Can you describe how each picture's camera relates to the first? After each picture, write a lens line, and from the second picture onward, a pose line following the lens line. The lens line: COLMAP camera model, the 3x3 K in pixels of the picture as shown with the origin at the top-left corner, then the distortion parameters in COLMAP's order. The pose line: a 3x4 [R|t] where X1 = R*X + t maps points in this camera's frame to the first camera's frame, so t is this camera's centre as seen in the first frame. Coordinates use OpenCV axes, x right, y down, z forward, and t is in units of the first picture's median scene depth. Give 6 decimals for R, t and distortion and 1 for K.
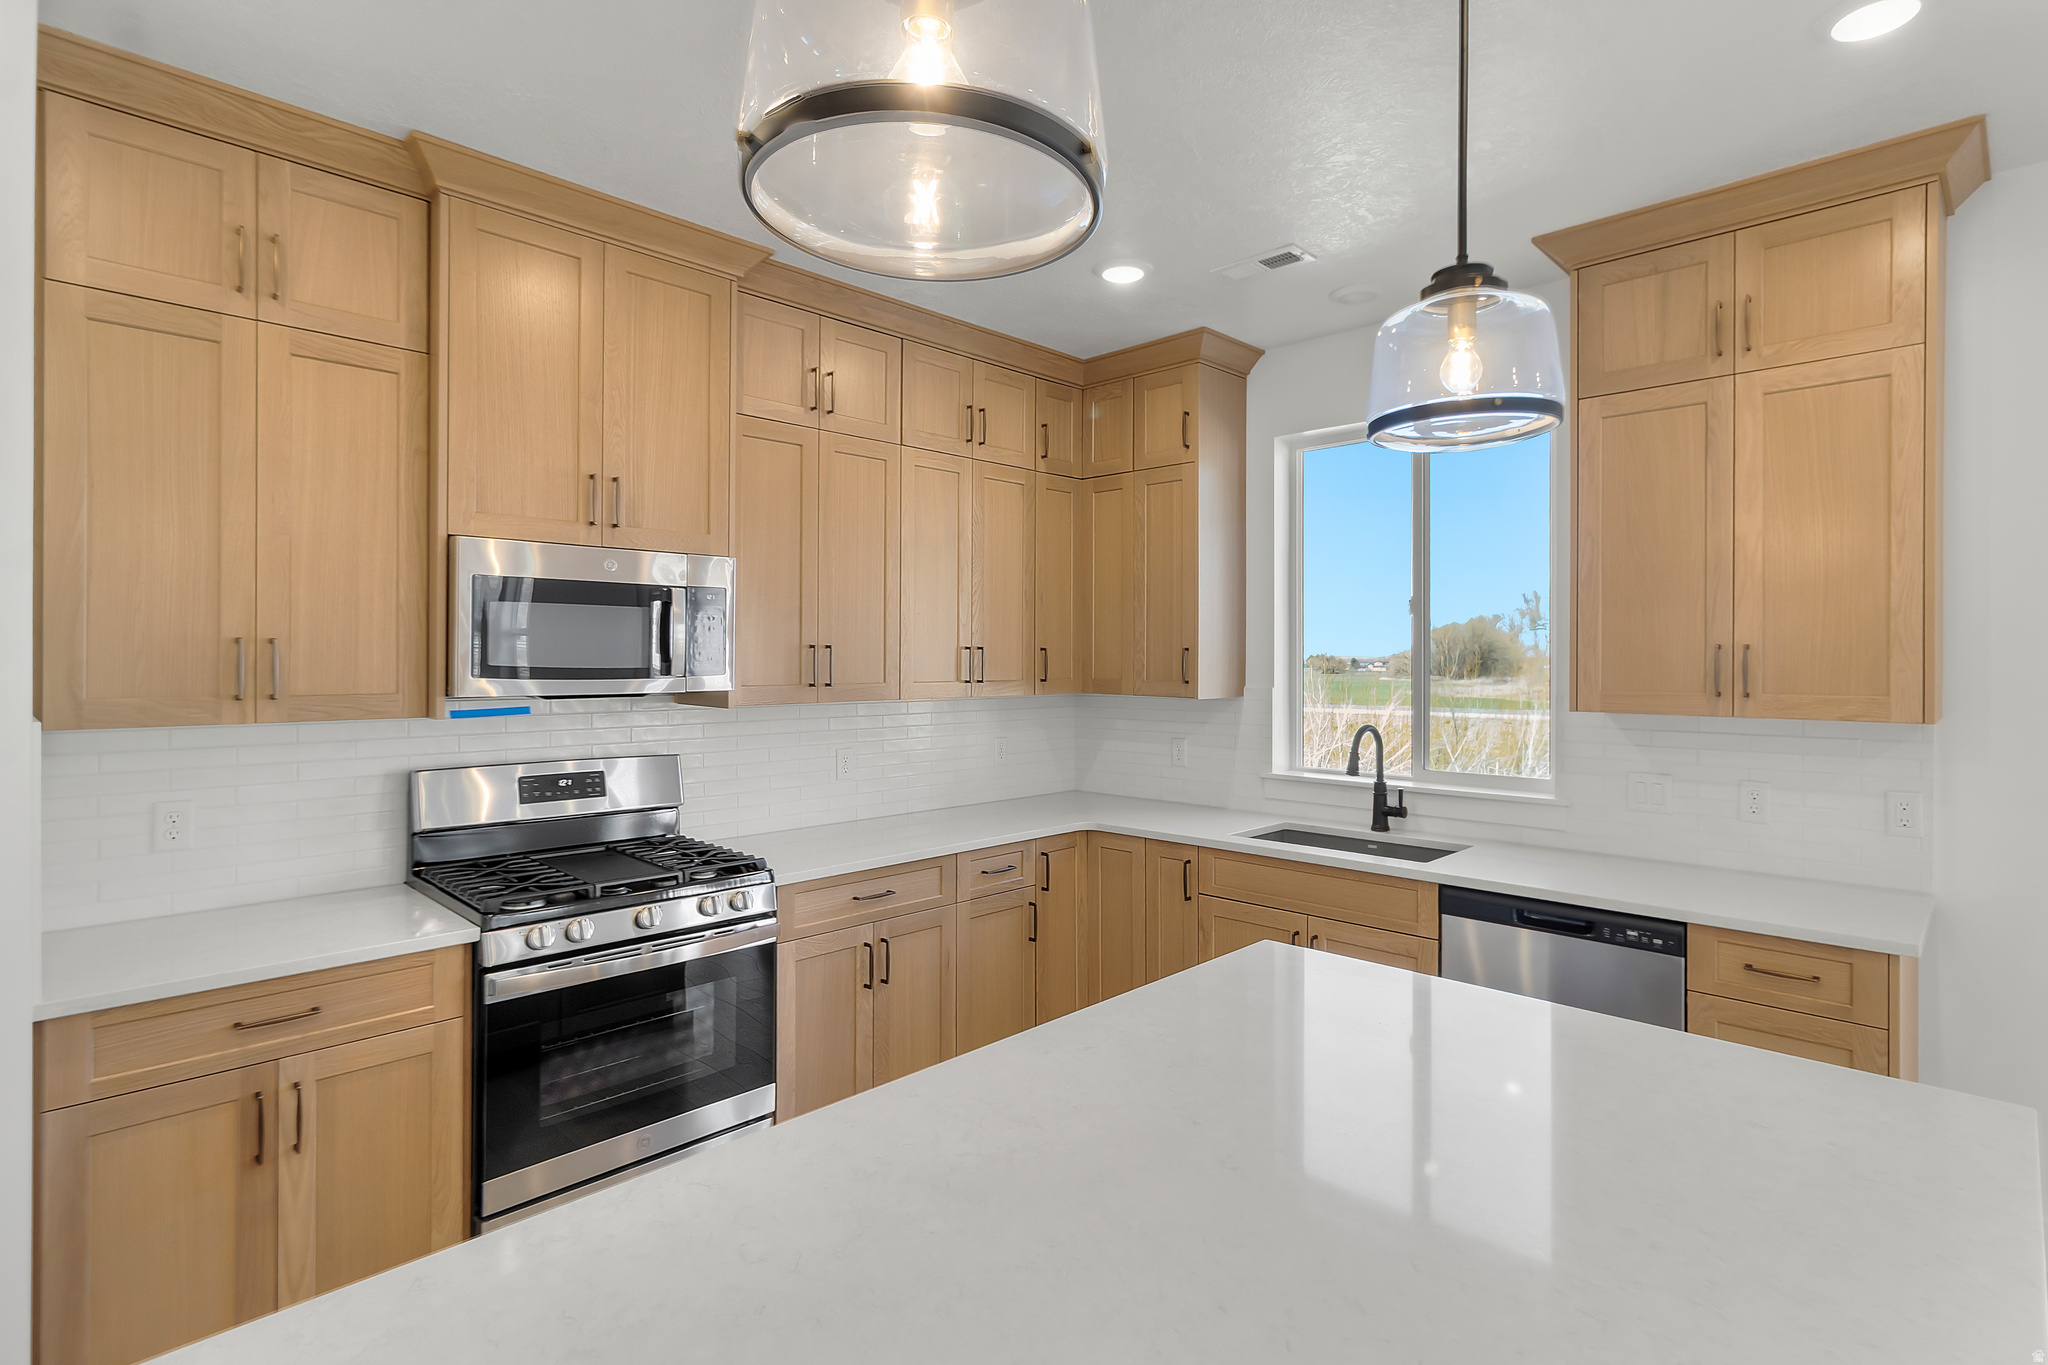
lens RADIAL K [[994.6, 0, 1037.8], [0, 994.6, 654.5], [0, 0, 1]] dist [-0.000637, 0.000224]
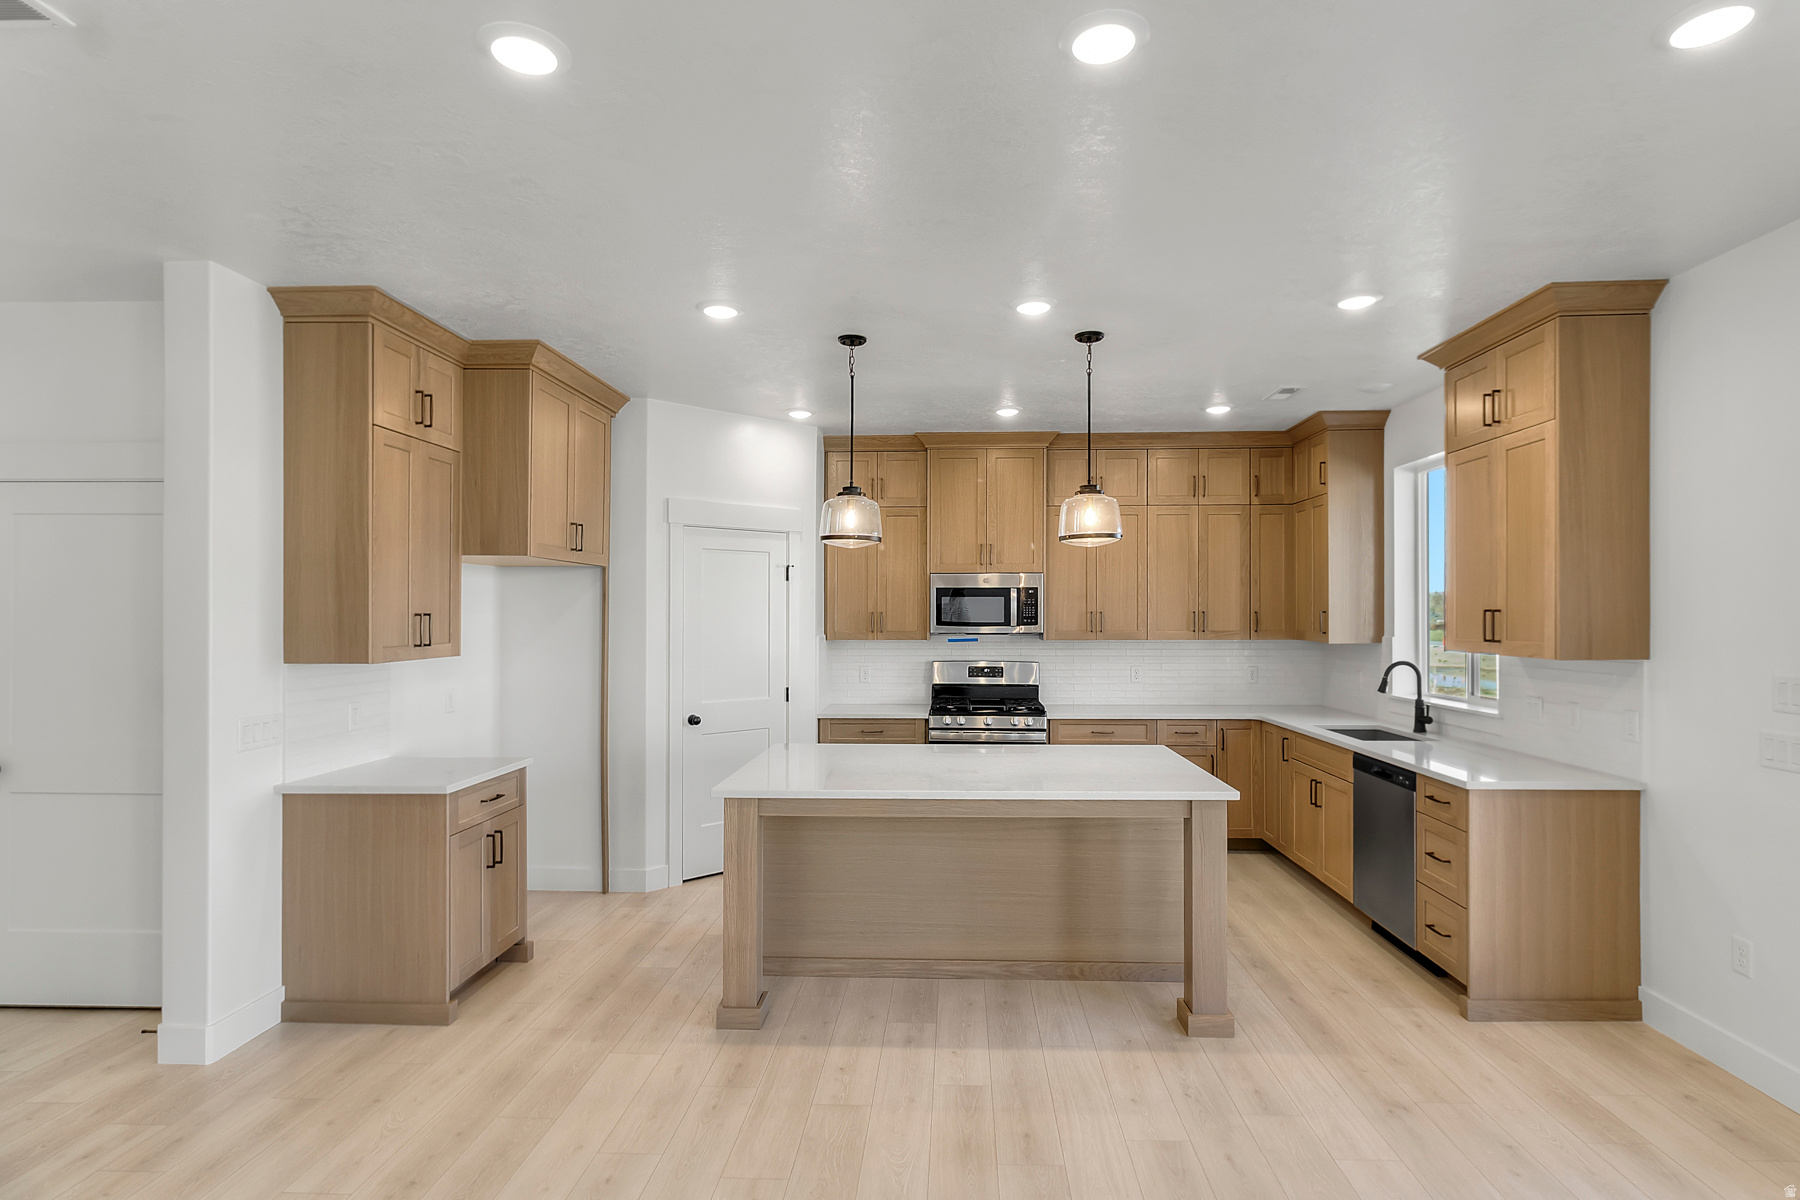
lens RADIAL K [[925.3, 0, 939.1], [0, 925.3, 606.1], [0, 0, 1]] dist [0.001940, 0.000161]
pose [[0.677861, -0.009629, -0.735127, 0.991642], [0.005455, 0.999953, -0.008068, -0.007348], [0.735170, 0.001459, 0.677881, -0.541608]]
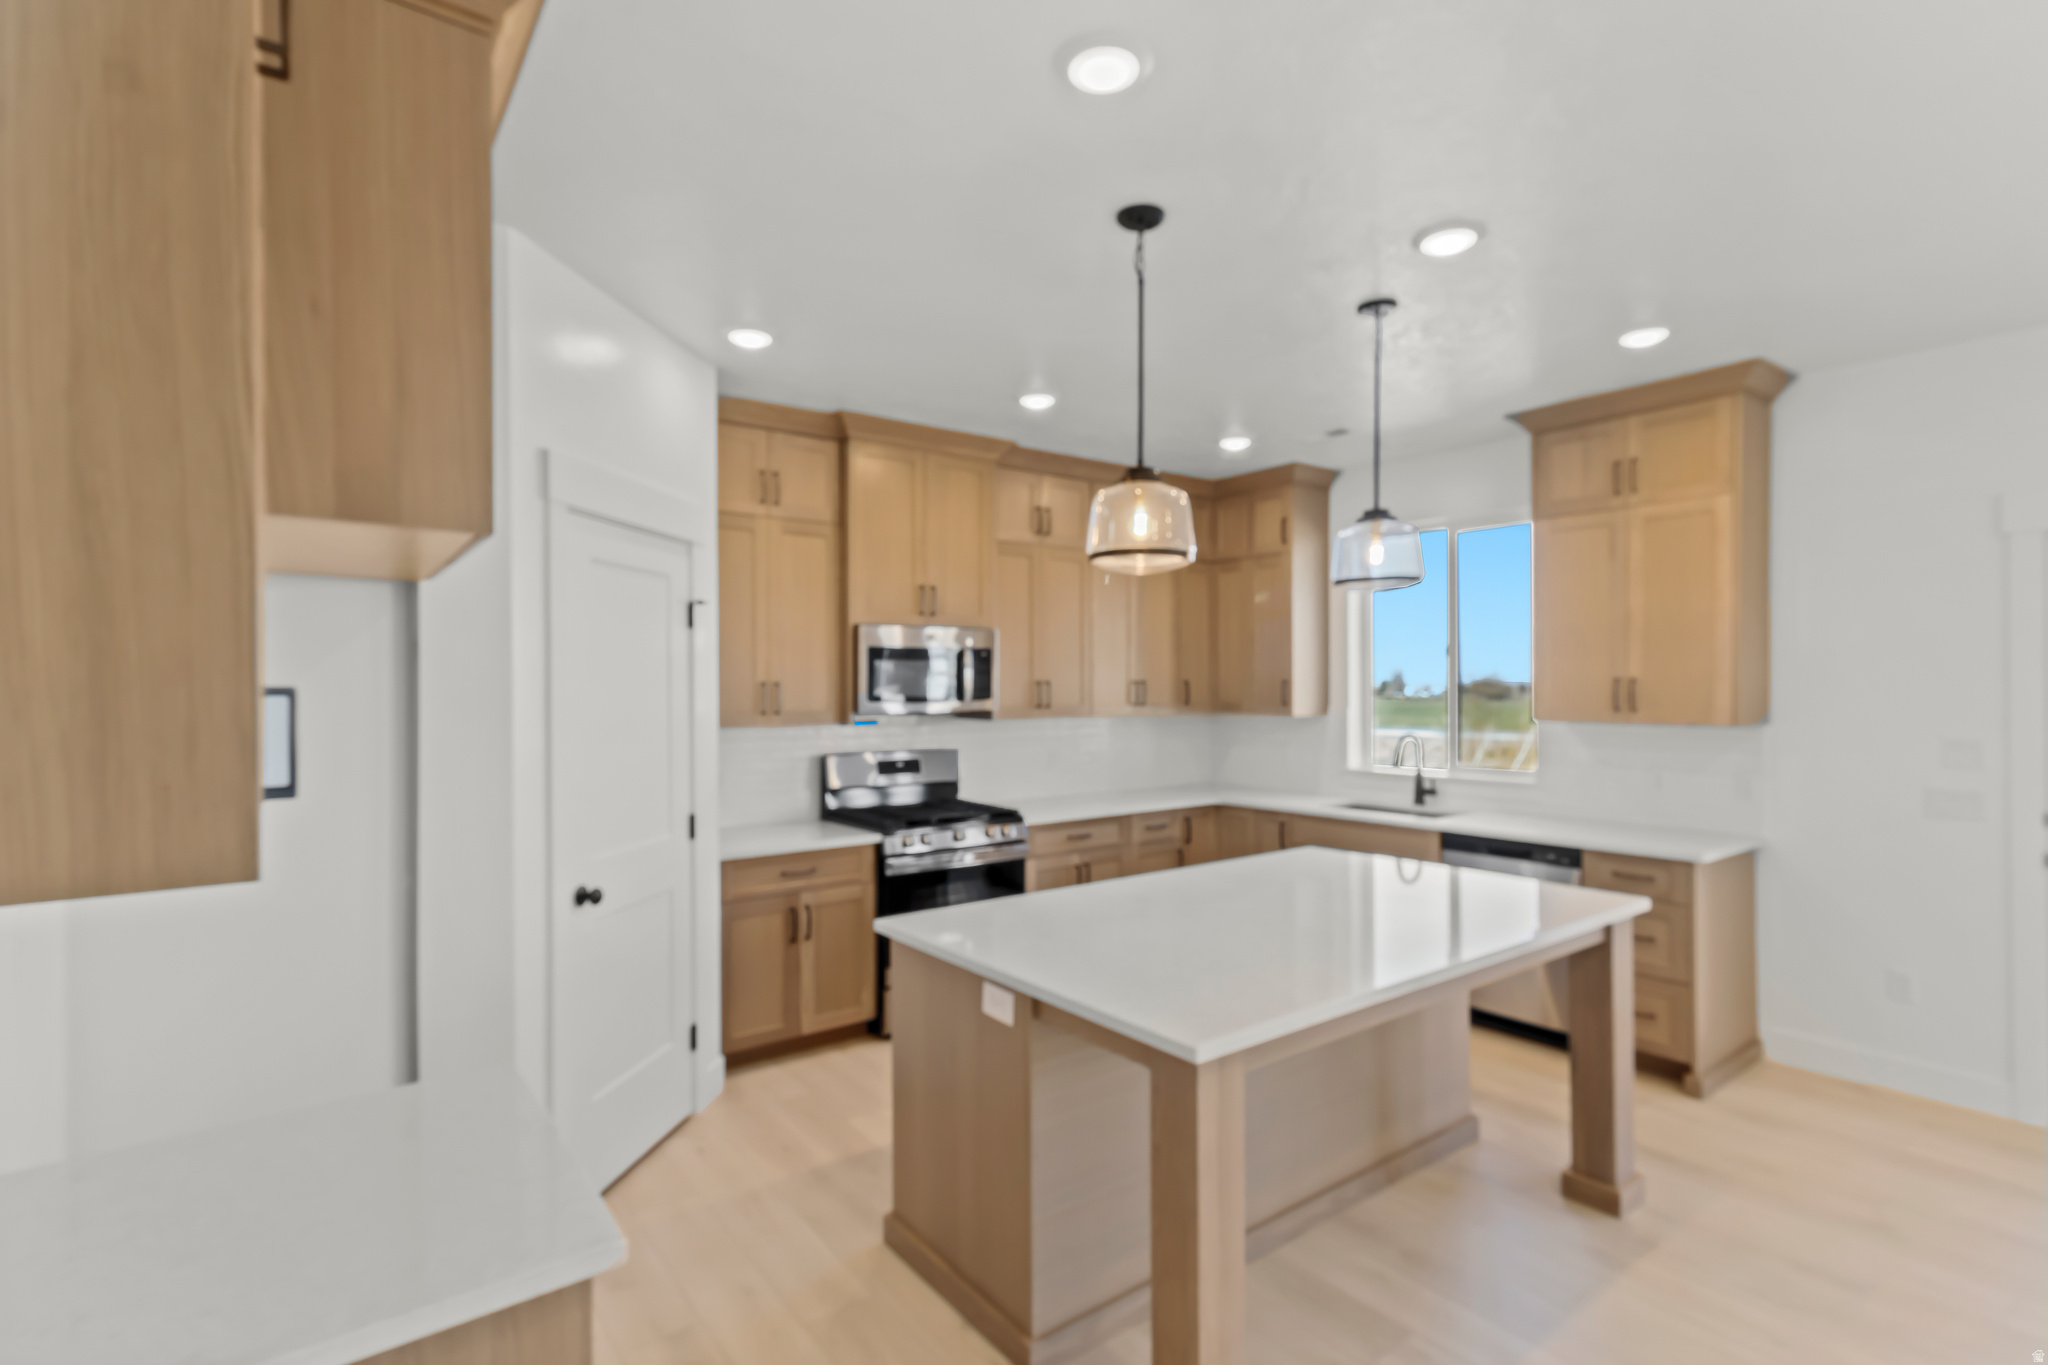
lens RADIAL K [[974.4, 0, 1050.4], [0, 974.4, 684.3], [0, 0, 1]] dist [0.001193, 0.000027]
pose [[0.990369, -0.006559, -0.138295, 0.007962], [0.007200, 0.999966, 0.004141, -0.011677], [0.138263, -0.005096, 0.990382, -0.556927]]
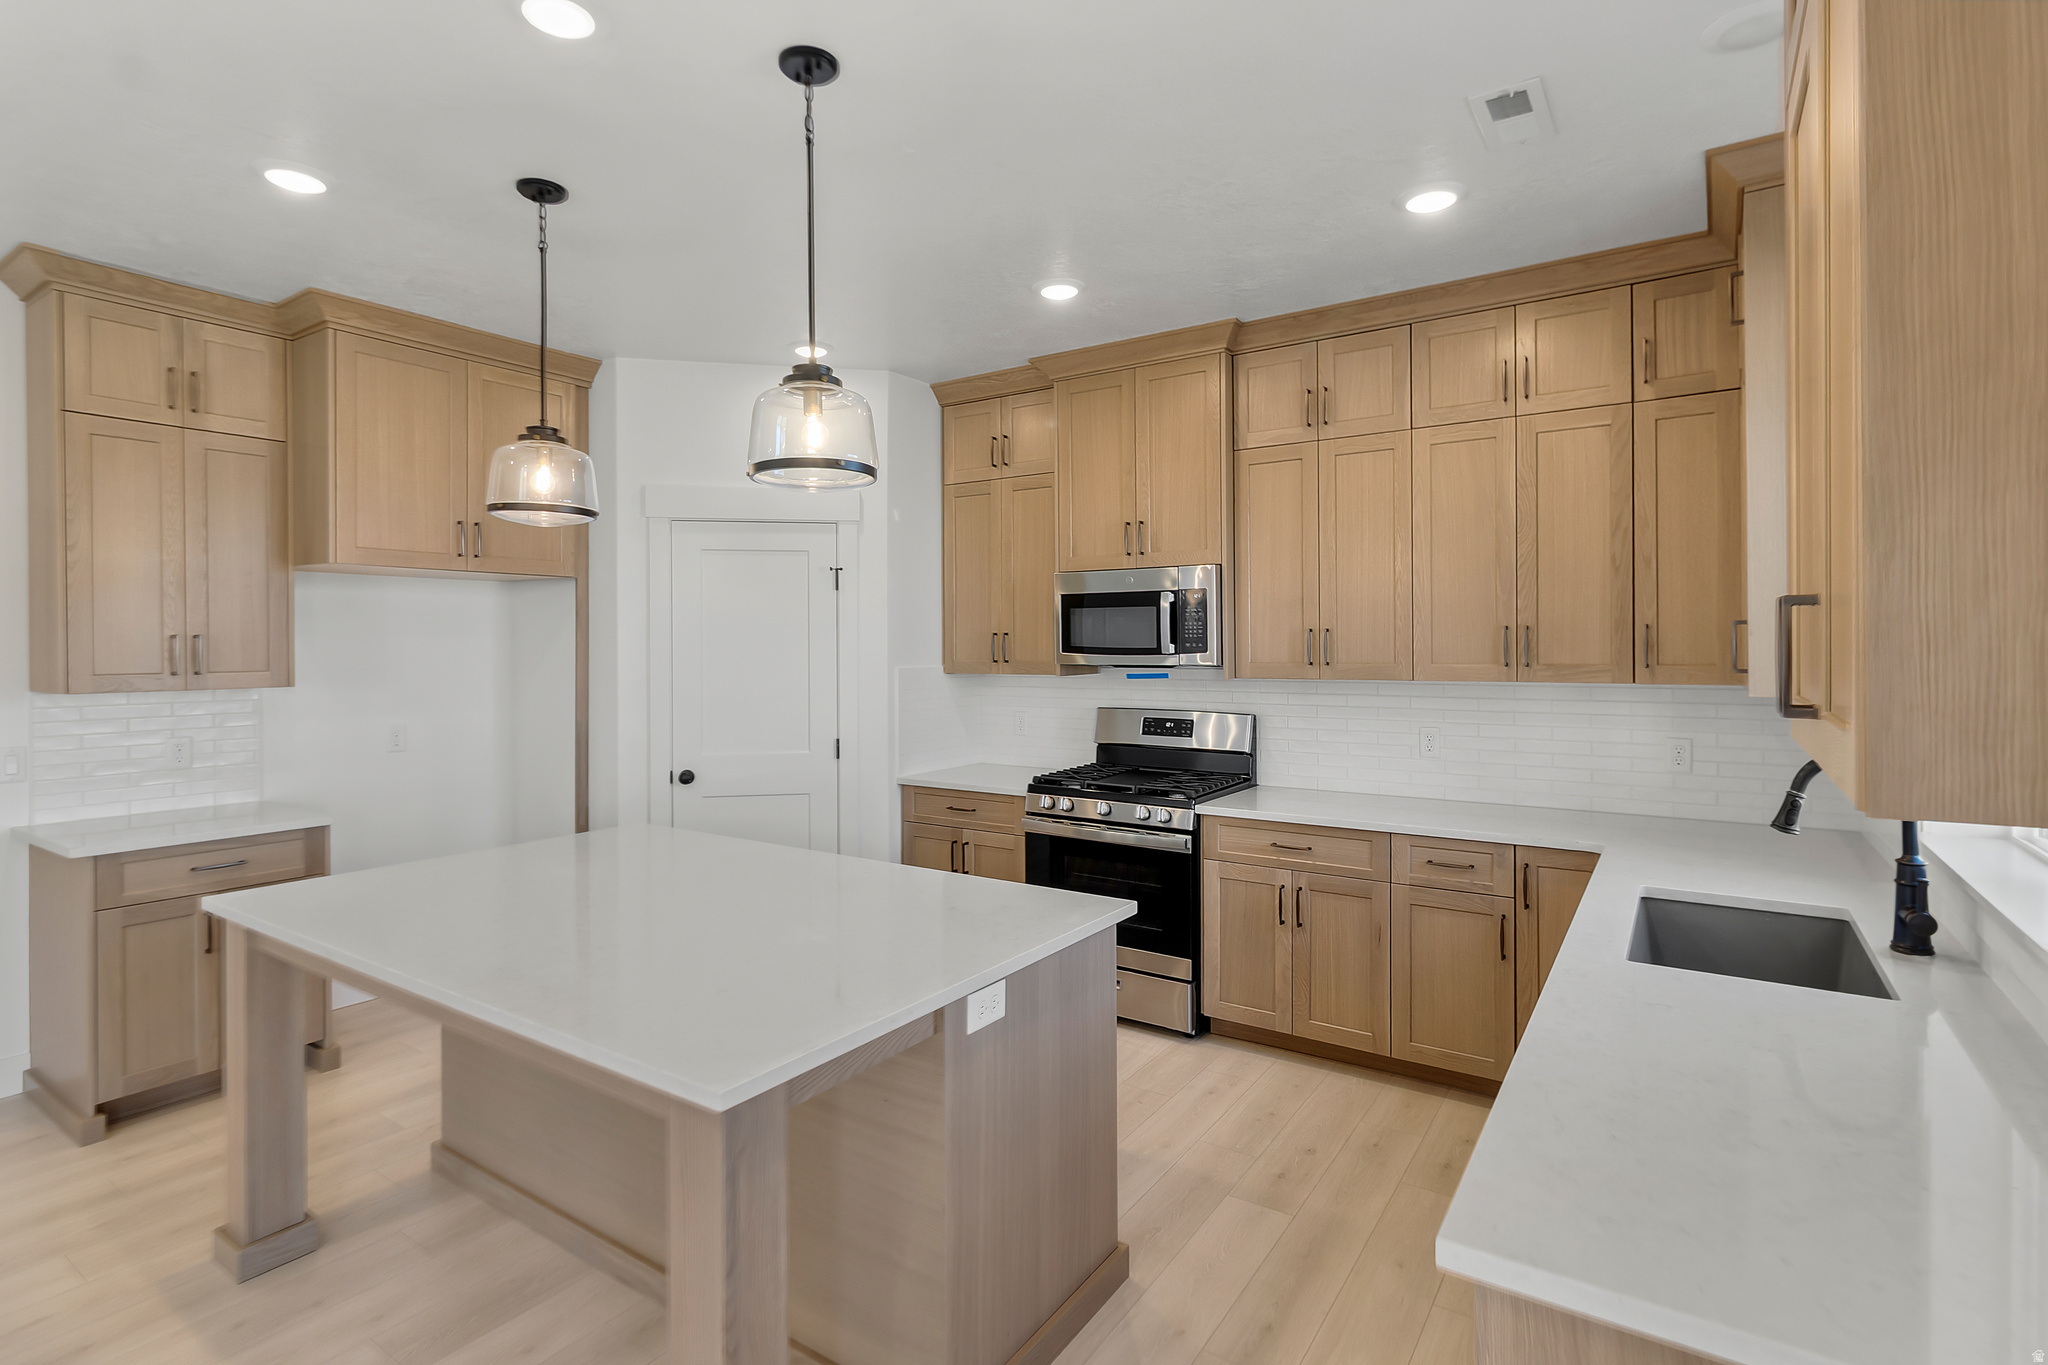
lens RADIAL K [[997.2, 0, 1039.1], [0, 997.2, 643.8], [0, 0, 1]] dist [-0.001878, -0.000571]
pose [[0.179590, -0.004487, -0.983731, 0.885398], [0.008218, 0.999962, -0.003061, 0.009323], [0.983707, -0.007535, 0.179620, 0.494626]]
